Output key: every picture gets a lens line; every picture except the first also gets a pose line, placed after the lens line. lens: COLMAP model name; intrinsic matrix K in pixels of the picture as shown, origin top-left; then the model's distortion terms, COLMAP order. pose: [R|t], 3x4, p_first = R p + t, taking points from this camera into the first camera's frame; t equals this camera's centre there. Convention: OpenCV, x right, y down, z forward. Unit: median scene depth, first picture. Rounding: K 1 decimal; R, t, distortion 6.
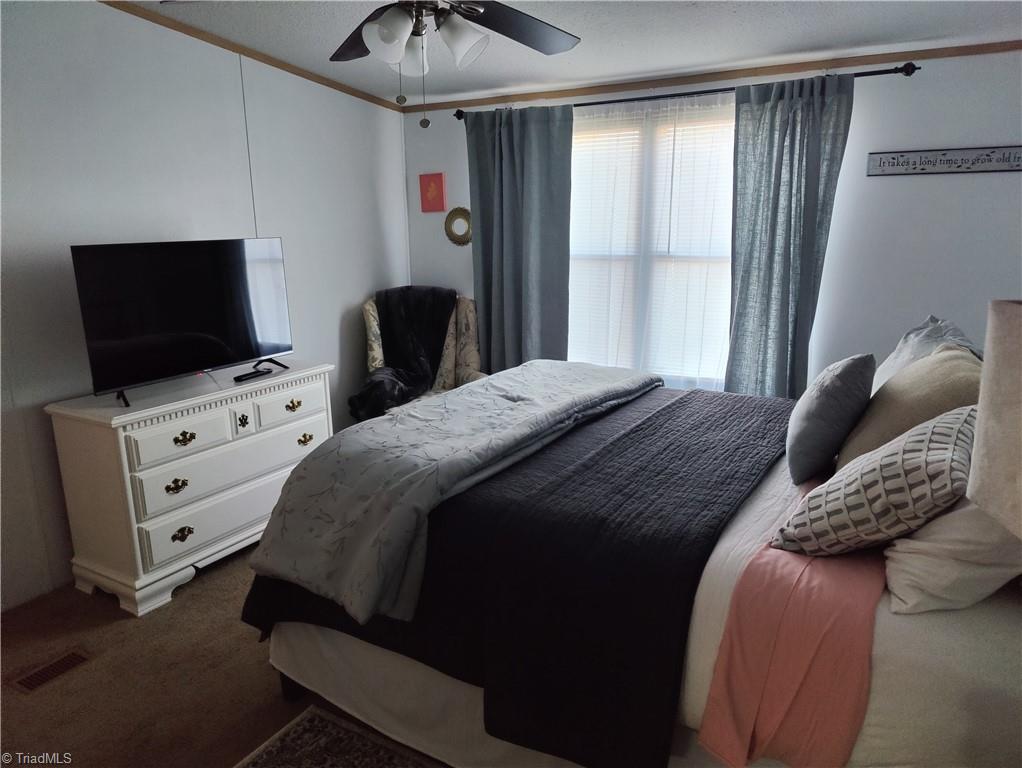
lens RADIAL K [[701.3, 0, 511.0], [0, 701.3, 384.0], [0, 0, 1]] dist [0.005994, 0.001072]
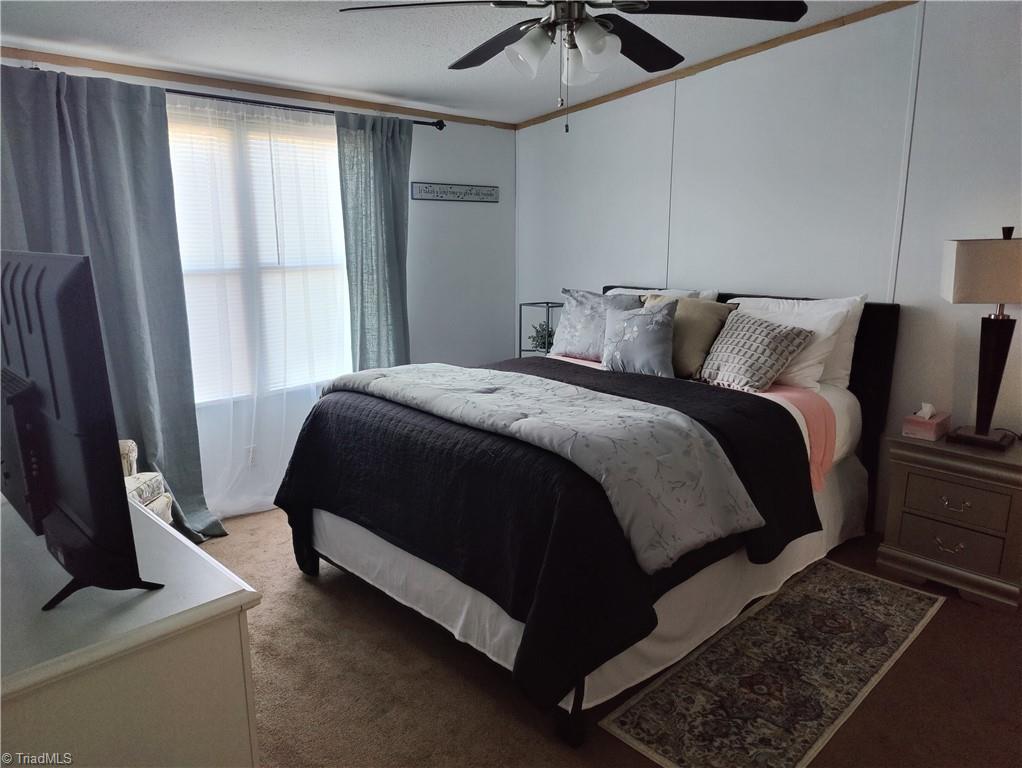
lens RADIAL K [[696.9, 0, 511.0], [0, 696.9, 384.0], [0, 0, 1]] dist [0.007736, 0.000316]
pose [[0.260015, -0.190198, 0.946687, -0.709083], [0.226182, 0.965130, 0.131780, -0.086929], [-0.938741, 0.179859, 0.293968, 0.478002]]
